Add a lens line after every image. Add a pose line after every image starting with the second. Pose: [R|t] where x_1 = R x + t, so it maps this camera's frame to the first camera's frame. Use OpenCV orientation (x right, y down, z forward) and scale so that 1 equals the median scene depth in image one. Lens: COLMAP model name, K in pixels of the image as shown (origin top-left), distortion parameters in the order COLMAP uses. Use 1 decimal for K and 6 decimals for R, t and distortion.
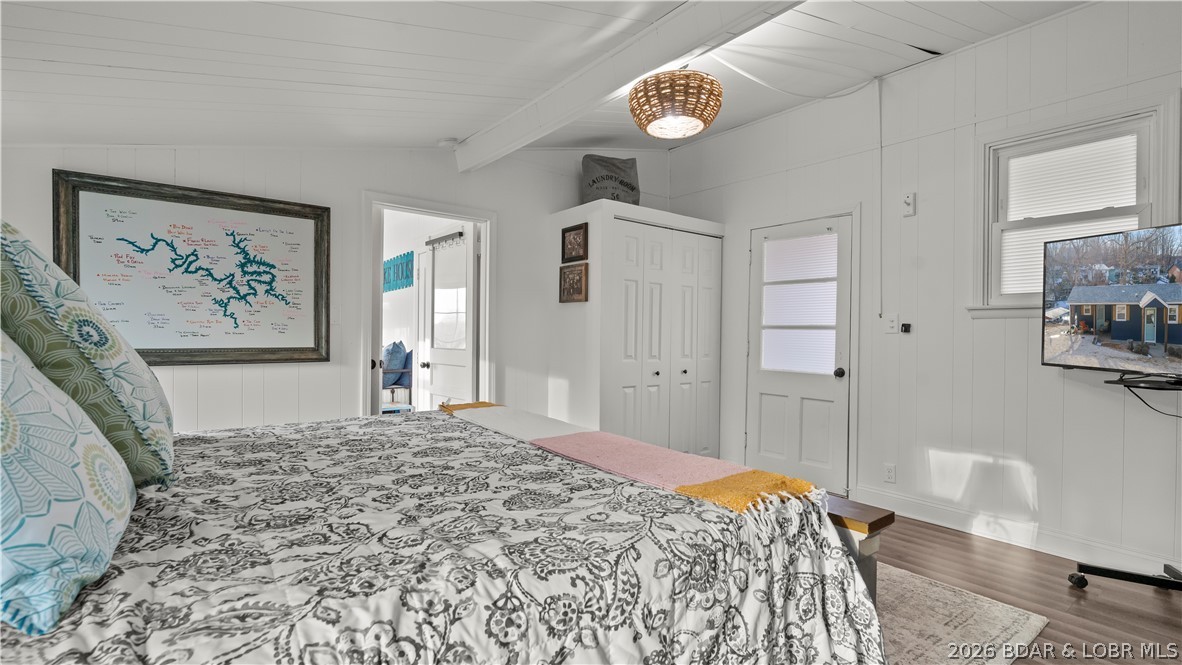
lens RADIAL K [[527.7, 0, 594.8], [0, 527.7, 347.5], [0, 0, 1]] dist [-0.001142, 0.000028]
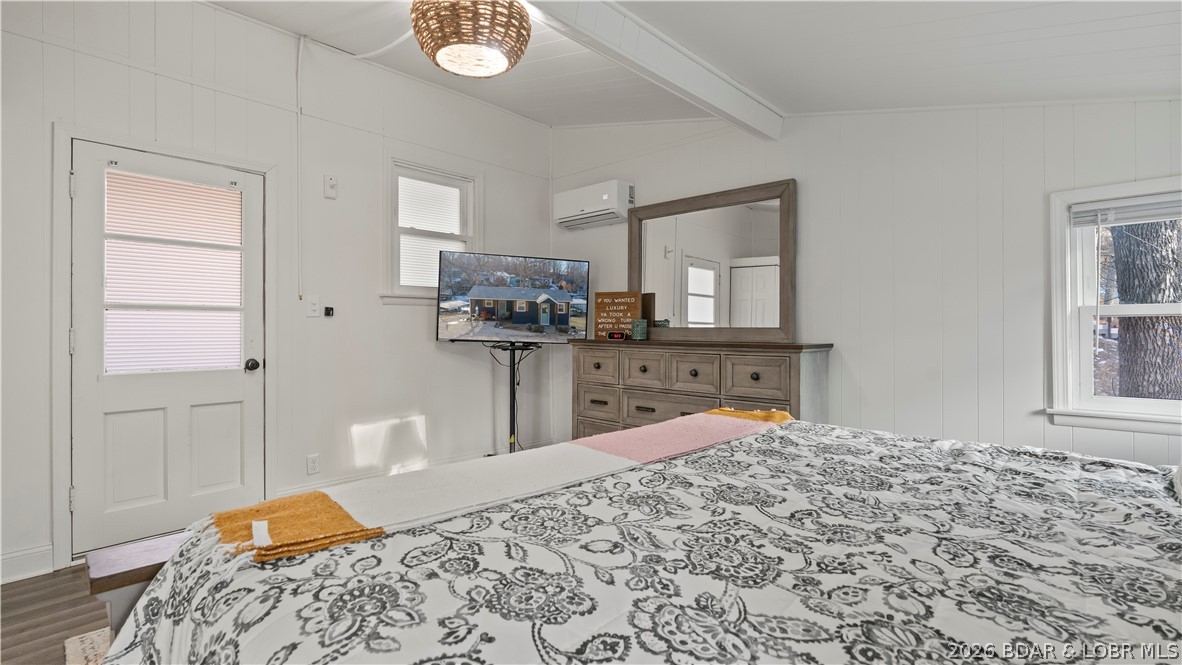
lens RADIAL K [[621.1, 0, 591.0], [0, 621.1, 332.5], [0, 0, 1]] dist [-0.212837, 0.063652]
pose [[-0.197314, 0.019036, 0.980156, -0.731486], [0.035433, 0.999297, -0.012275, 0.036370], [-0.979700, 0.032308, -0.197850, 1.071140]]
